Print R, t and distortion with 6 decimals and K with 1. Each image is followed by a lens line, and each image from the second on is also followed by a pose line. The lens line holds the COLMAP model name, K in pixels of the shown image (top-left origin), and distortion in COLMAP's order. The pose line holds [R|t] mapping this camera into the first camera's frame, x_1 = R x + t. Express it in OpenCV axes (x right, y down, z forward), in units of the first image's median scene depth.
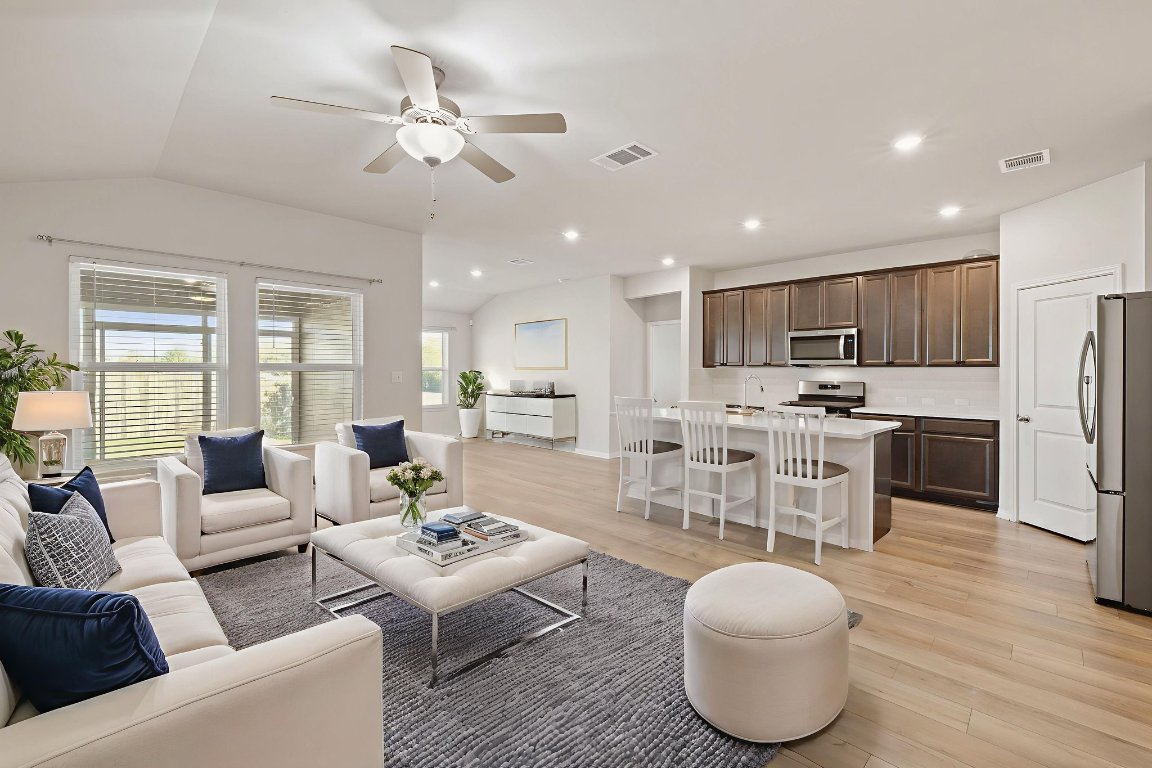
lens RADIAL K [[481.9, 0, 579.6], [0, 481.9, 372.6], [0, 0, 1]] dist [0.000339, 0.000138]
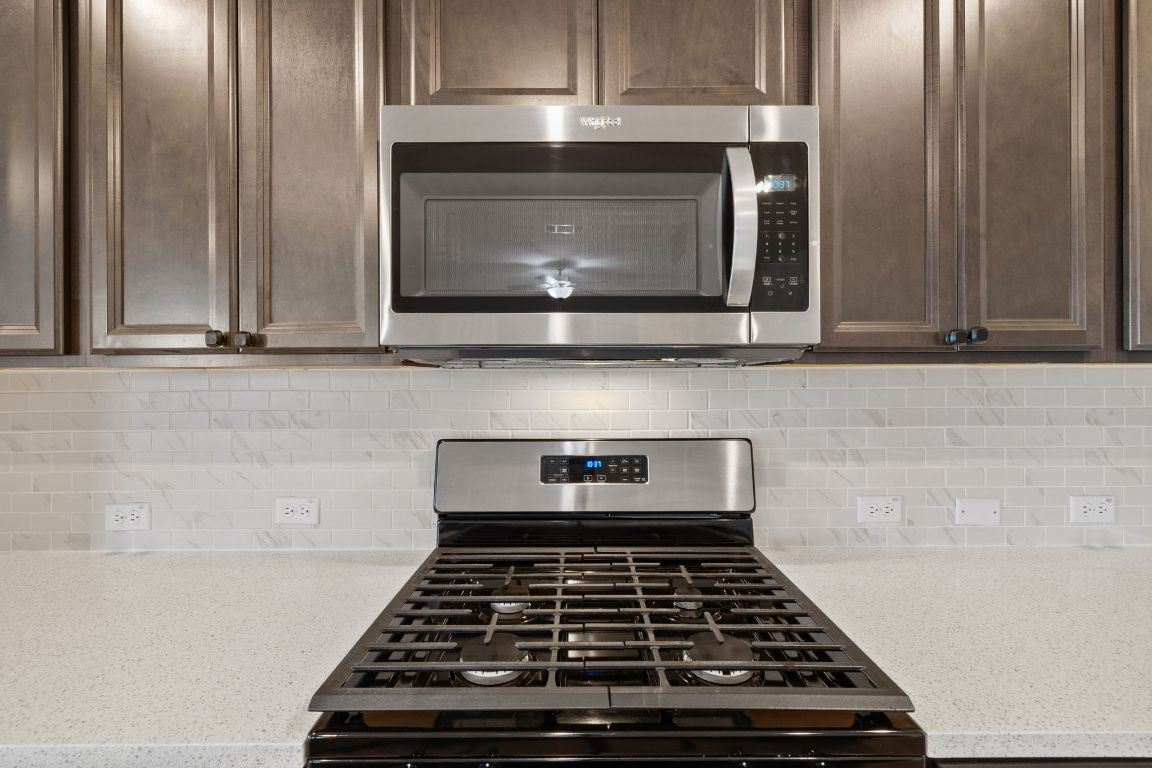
lens RADIAL K [[485.0, 0, 573.1], [0, 485.0, 381.3], [0, 0, 1]] dist [-0.000142, -0.000062]
pose [[0.720195, -0.009871, 0.693702, 0.404882], [0.009198, 0.999947, 0.004680, -0.006397], [-0.693711, 0.003011, 0.720247, 0.929093]]
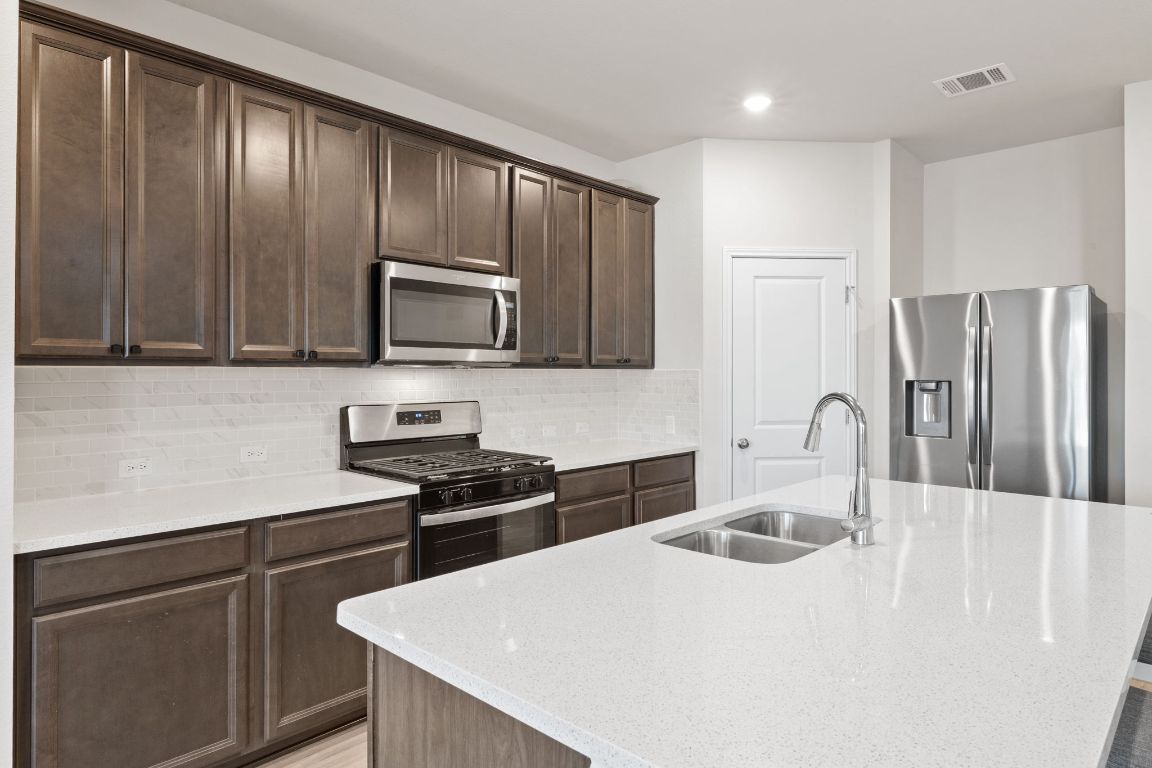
lens RADIAL K [[682.2, 0, 576.0], [0, 682.2, 384.0], [0, 0, 1]] dist [0.001114, 0.000677]
pose [[-0.013206, -0.018935, 0.999734, -0.047604], [0.004180, 0.999811, 0.018992, -0.008271], [-0.999904, 0.004430, -0.013124, 0.941968]]
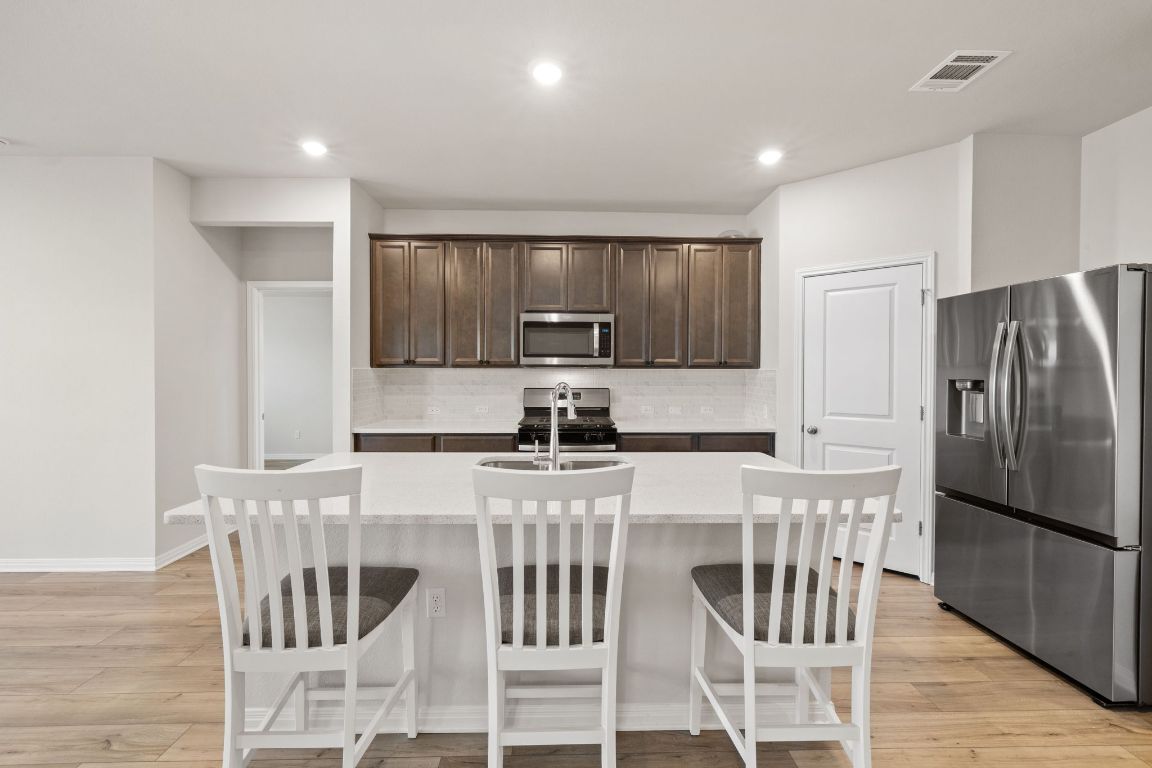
lens RADIAL K [[477.2, 0, 574.9], [0, 477.2, 381.3], [0, 0, 1]] dist [0.001008, 0.000144]
pose [[0.701220, -0.012186, 0.712841, 0.025088], [0.001816, 0.999881, 0.015306, -0.002944], [-0.712943, -0.009439, 0.701159, 0.532626]]
